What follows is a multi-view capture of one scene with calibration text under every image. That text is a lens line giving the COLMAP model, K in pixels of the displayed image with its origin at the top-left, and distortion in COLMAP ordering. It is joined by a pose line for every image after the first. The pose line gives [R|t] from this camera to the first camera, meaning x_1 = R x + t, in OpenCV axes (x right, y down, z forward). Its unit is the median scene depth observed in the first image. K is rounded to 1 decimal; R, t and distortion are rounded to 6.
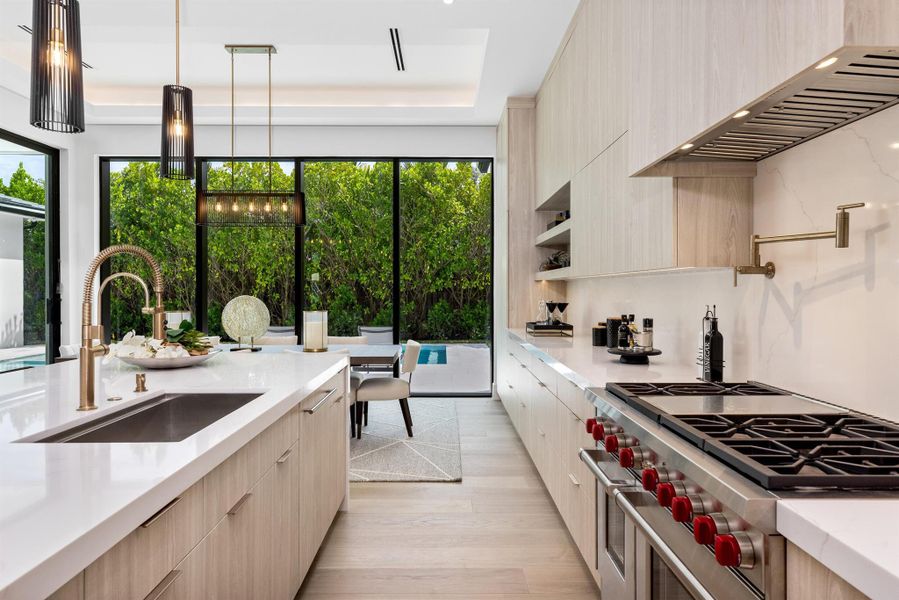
lens RADIAL K [[561.9, 0, 445.0], [0, 561.9, 292.3], [0, 0, 1]] dist [0.013771, -0.002031]
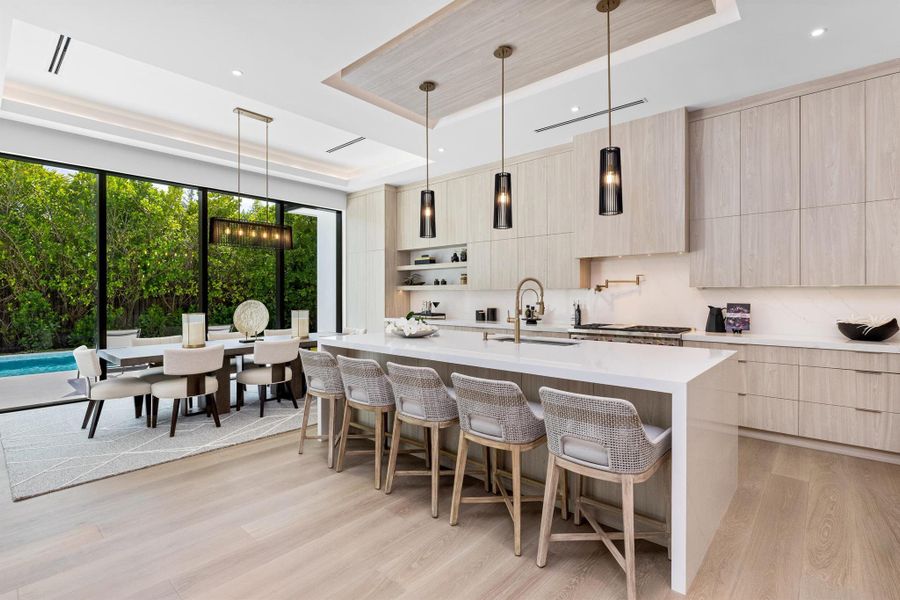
lens RADIAL K [[424.9, 0, 447.9], [0, 424.9, 296.2], [0, 0, 1]] dist [-0.008211, 0.001642]
pose [[0.662374, -0.004144, 0.749162, -0.285219], [0.006081, 0.999981, 0.000155, -0.000788], [-0.749149, 0.004453, 0.662387, -0.000279]]
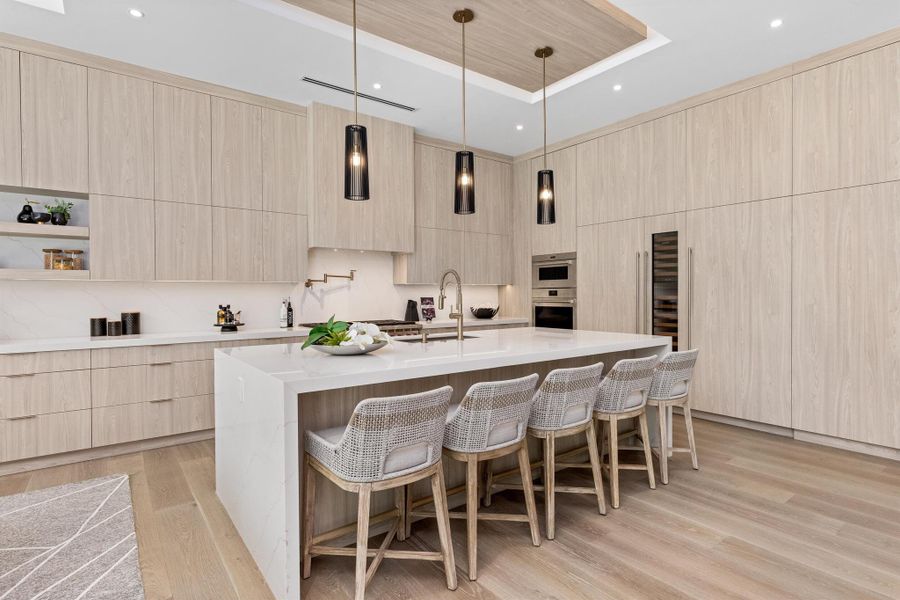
lens RADIAL K [[458.8, 0, 449.2], [0, 458.8, 302.0], [0, 0, 1]] dist [-0.006821, 0.001830]
pose [[-0.601924, -0.013928, 0.798432, -0.266335], [0.007679, 0.999701, 0.023228, 0.000479], [-0.798516, 0.020113, -0.601637, 0.275676]]
